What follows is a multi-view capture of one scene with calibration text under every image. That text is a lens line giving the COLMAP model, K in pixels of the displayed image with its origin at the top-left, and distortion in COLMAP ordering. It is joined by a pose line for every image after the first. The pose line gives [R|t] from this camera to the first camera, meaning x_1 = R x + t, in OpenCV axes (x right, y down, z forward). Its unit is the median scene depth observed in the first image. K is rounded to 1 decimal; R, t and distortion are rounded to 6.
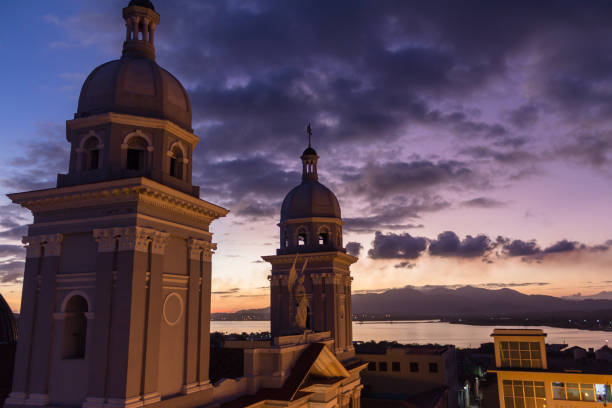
lens RADIAL K [[488.4, 0, 300.3], [0, 488.4, 203.4], [0, 0, 1]] dist [0.023913, 0.002528]
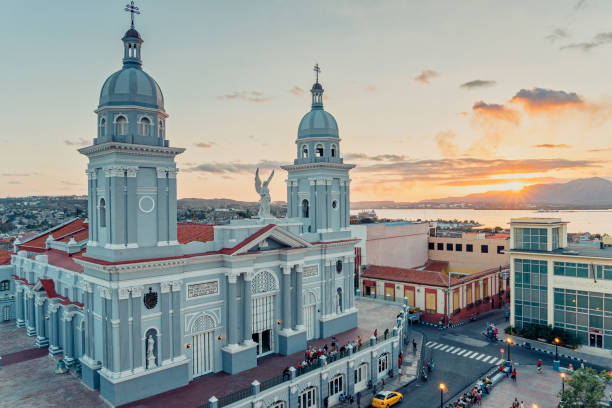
lens RADIAL K [[440.2, 0, 306.0], [0, 440.2, 204.0], [0, 0, 1]] dist [-0.060429, 0.003598]
pose [[0.927278, 0.002259, -0.374366, 0.476719], [0.080928, 0.975129, 0.206335, -0.045542], [0.365522, -0.221627, 0.904033, -0.166965]]
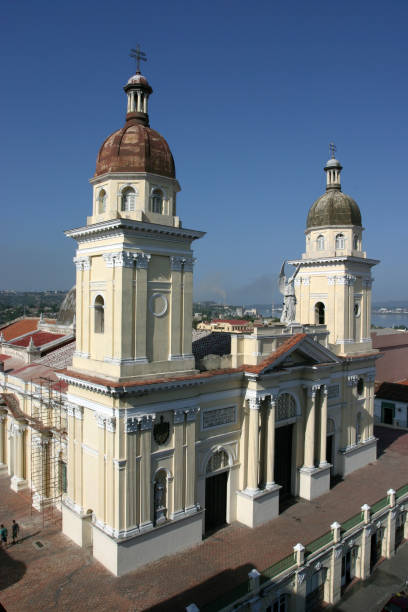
lens RADIAL K [[470.4, 0, 213.9], [0, 470.4, 303.2], [0, 0, 1]] dist [-0.086276, -0.001617]
pose [[0.909294, 0.024202, -0.415450, 0.231477], [0.066199, 0.977184, 0.201816, -0.030019], [0.410855, -0.211013, 0.886945, -0.086960]]
